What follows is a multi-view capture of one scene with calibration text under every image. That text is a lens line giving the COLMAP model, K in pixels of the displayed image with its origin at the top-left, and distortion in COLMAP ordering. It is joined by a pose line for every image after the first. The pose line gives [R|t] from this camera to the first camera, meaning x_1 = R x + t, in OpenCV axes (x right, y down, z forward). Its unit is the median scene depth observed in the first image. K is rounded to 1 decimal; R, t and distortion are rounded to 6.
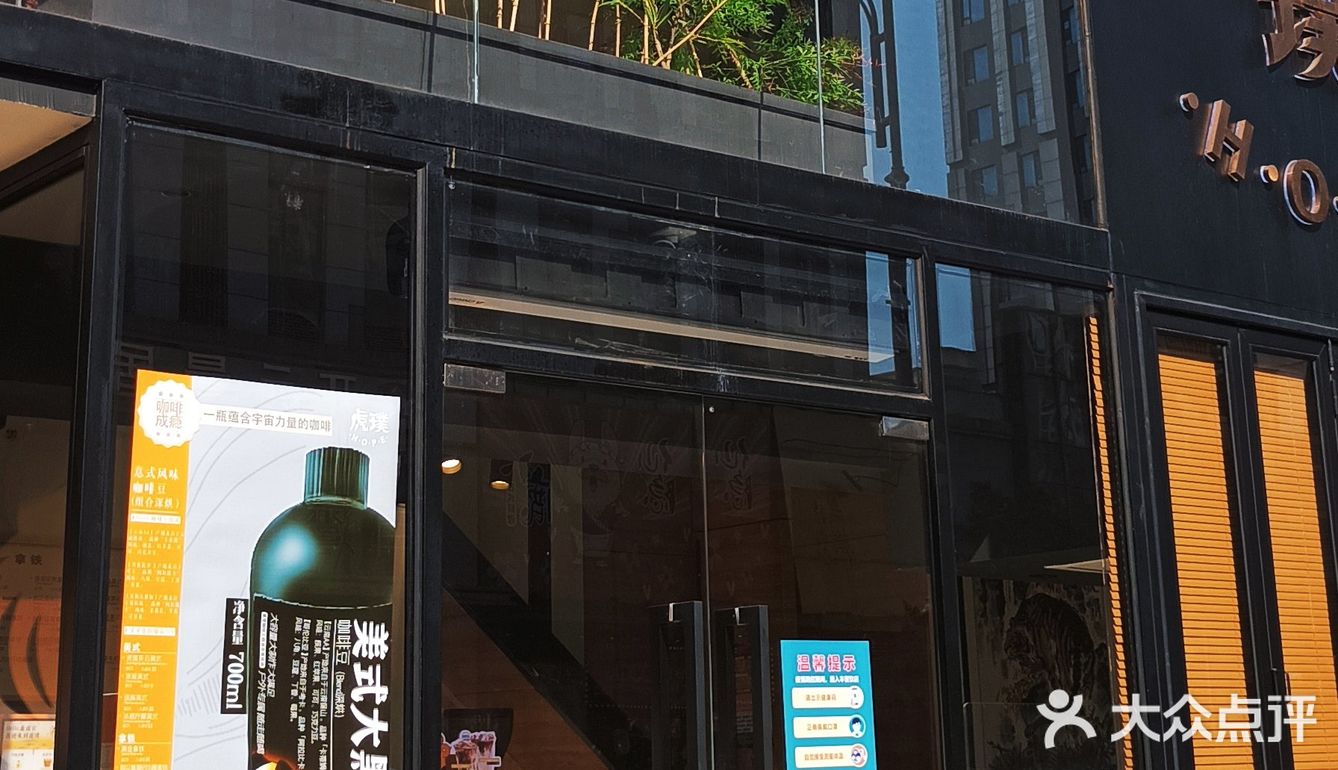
lens RADIAL K [[2078.7, 0, 670.3], [0, 2078.7, 156.8], [0, 0, 1]] dist [0.139398, -0.618960]
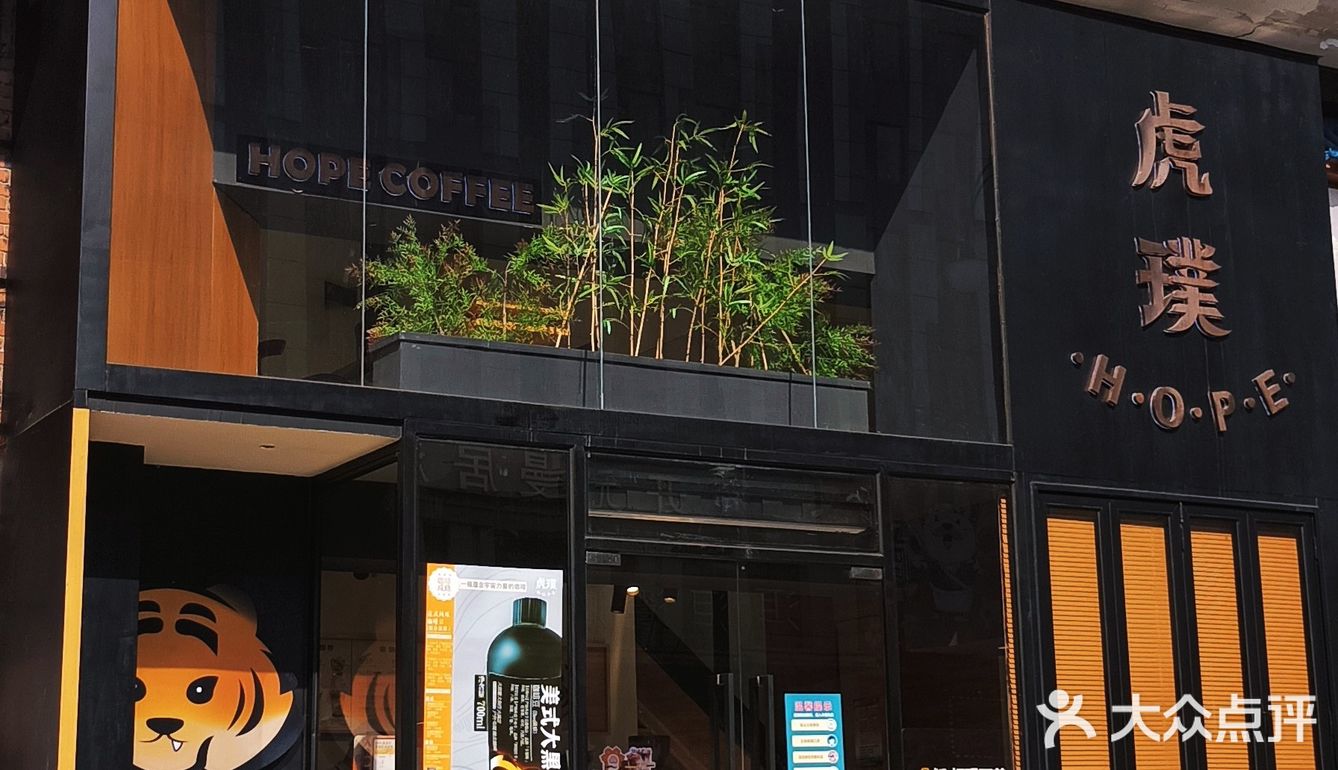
lens RADIAL K [[1979.7, 0, 669.4], [0, 1979.7, 351.3], [0, 0, 1]] dist [0.157088, -1.191257]
pose [[0.984673, -0.026350, -0.172411, 0.298674], [0.038251, 0.997081, 0.066076, -0.210678], [0.170166, -0.071659, 0.982806, -0.795235]]
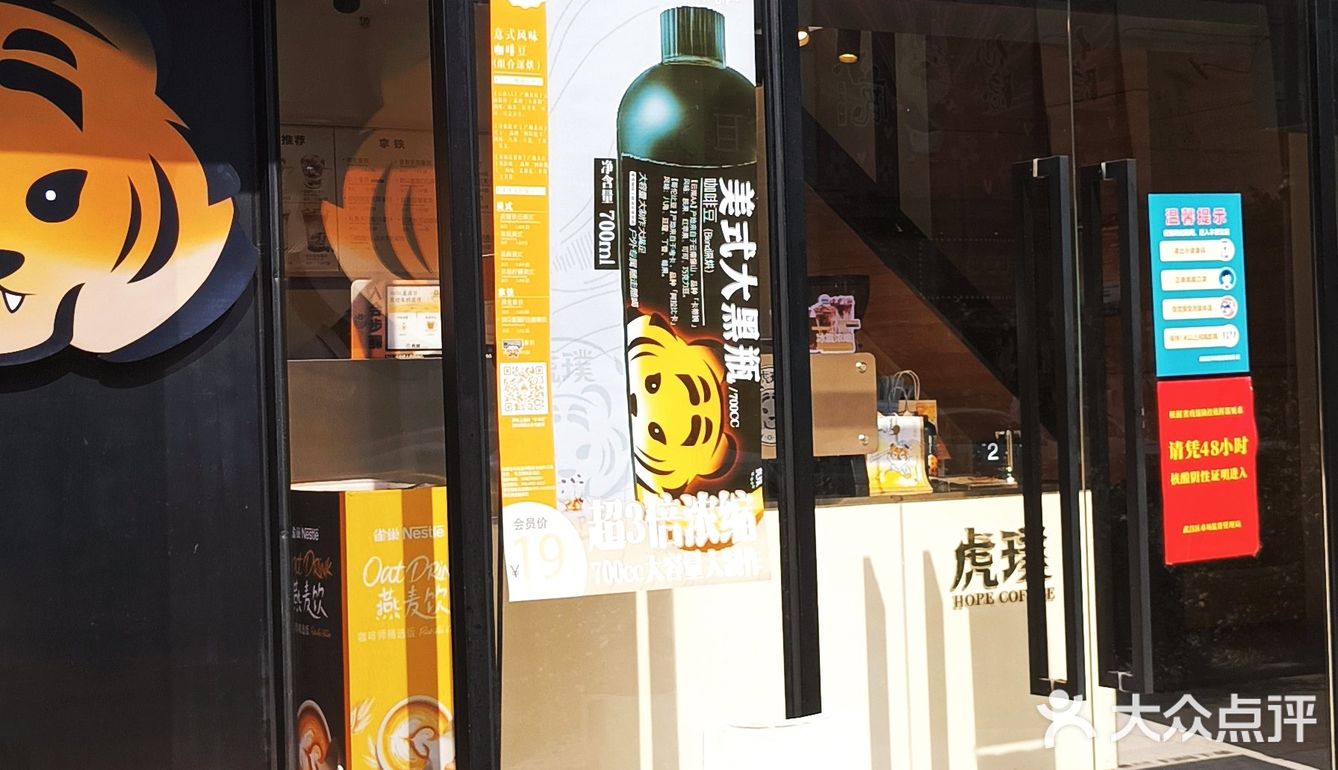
lens RADIAL K [[1979.7, 0, 669.4], [0, 1979.7, 351.3], [0, 0, 1]] dist [0.157088, -1.191257]
pose [[0.987380, 0.004049, -0.158318, -0.024910], [0.043765, 0.953768, 0.297340, 0.018000], [0.152203, -0.300516, 0.941554, 0.082434]]
